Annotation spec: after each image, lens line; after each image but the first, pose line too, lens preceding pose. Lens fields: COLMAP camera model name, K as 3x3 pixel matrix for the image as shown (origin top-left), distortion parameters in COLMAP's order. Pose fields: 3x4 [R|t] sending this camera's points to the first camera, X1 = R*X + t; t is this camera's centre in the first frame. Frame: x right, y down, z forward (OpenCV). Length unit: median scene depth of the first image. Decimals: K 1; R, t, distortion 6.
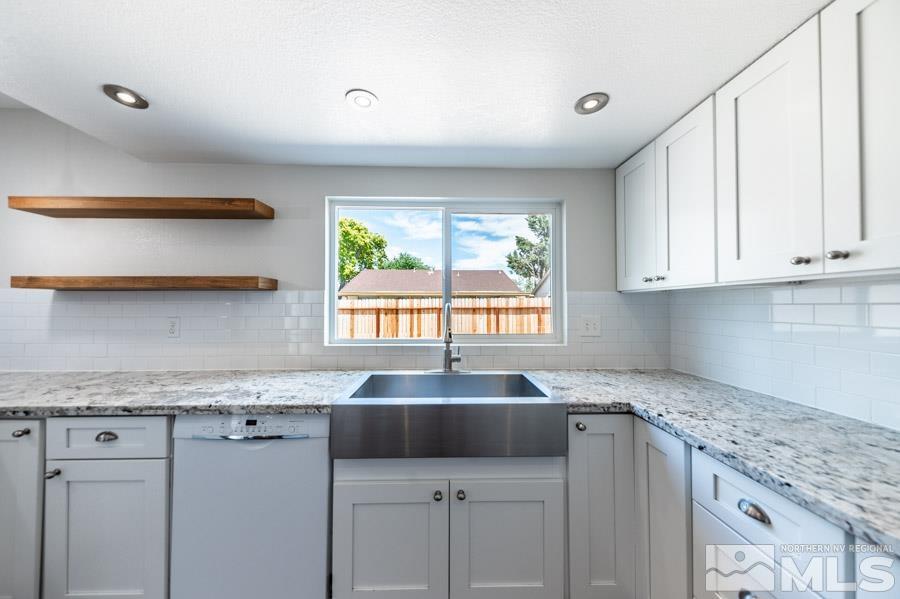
lens RADIAL K [[311.8, 0, 449.4], [0, 311.8, 302.0], [0, 0, 1]] dist [0.010254, -0.003100]
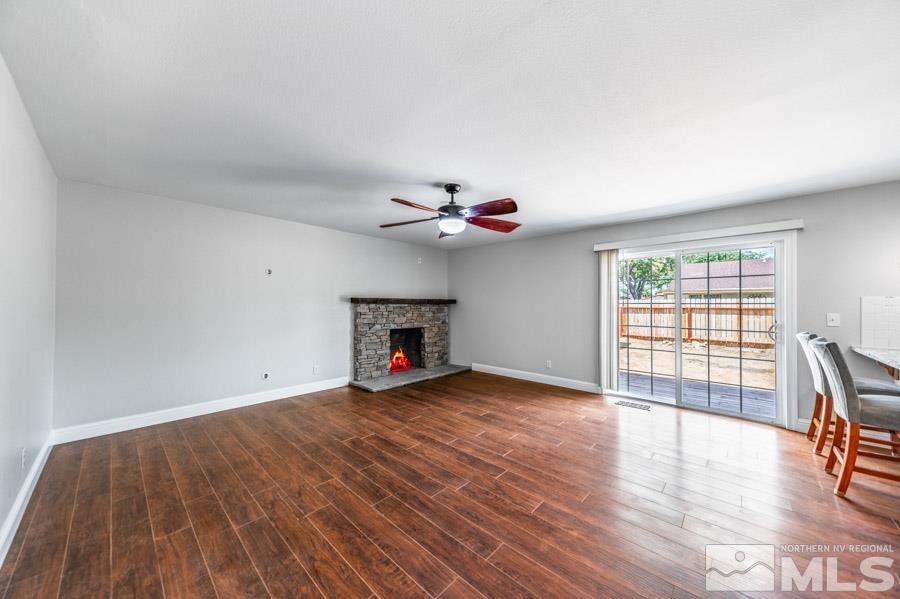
lens RADIAL K [[311.8, 0, 449.4], [0, 311.8, 302.0], [0, 0, 1]] dist [0.010254, -0.003100]
pose [[0.709685, -0.002301, -0.704515, -0.335620], [0.005354, 0.999983, 0.002127, -0.005735], [0.704499, -0.005282, 0.709686, -0.308743]]
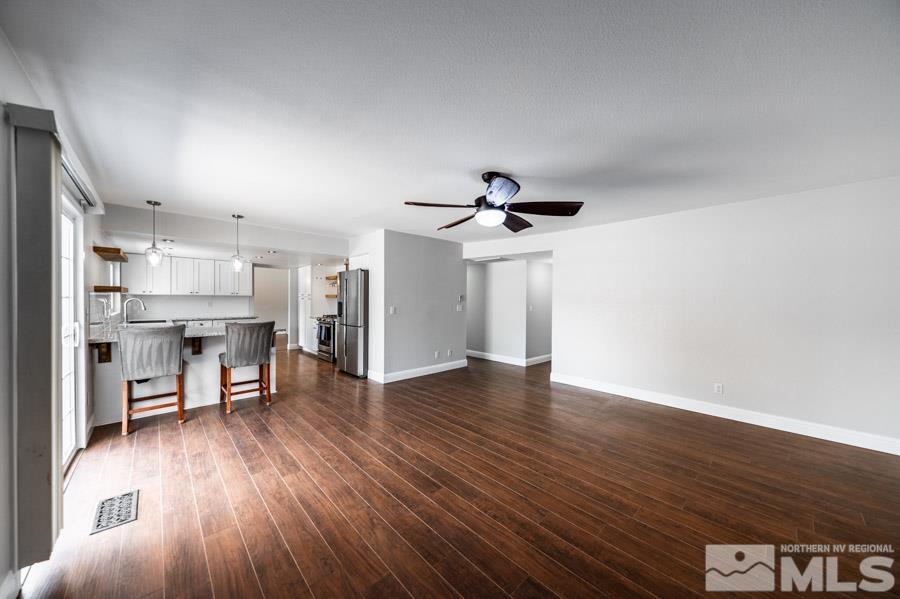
lens RADIAL K [[311.8, 0, 449.4], [0, 311.8, 302.0], [0, 0, 1]] dist [0.010254, -0.003100]
pose [[-0.660937, -0.013306, 0.750323, -0.733623], [-0.019915, 0.999802, 0.000188, -0.003523], [-0.750177, -0.014819, -0.661071, 0.120650]]
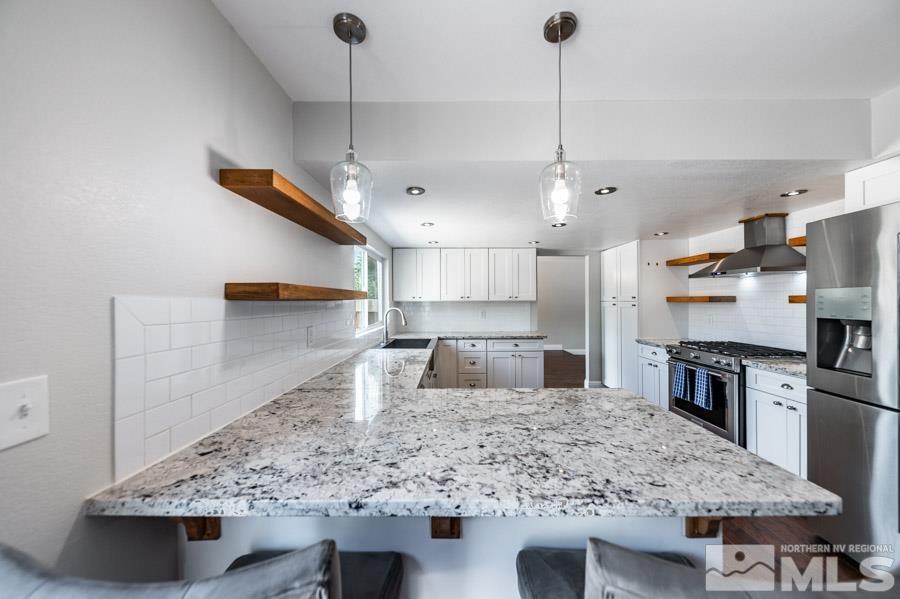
lens RADIAL K [[311.8, 0, 449.4], [0, 311.8, 302.0], [0, 0, 1]] dist [0.010254, -0.003100]
pose [[0.037522, -0.003839, 0.999288, -0.344206], [-0.011519, 0.999925, 0.004274, -0.007439], [-0.999229, -0.011671, 0.037475, 0.093961]]
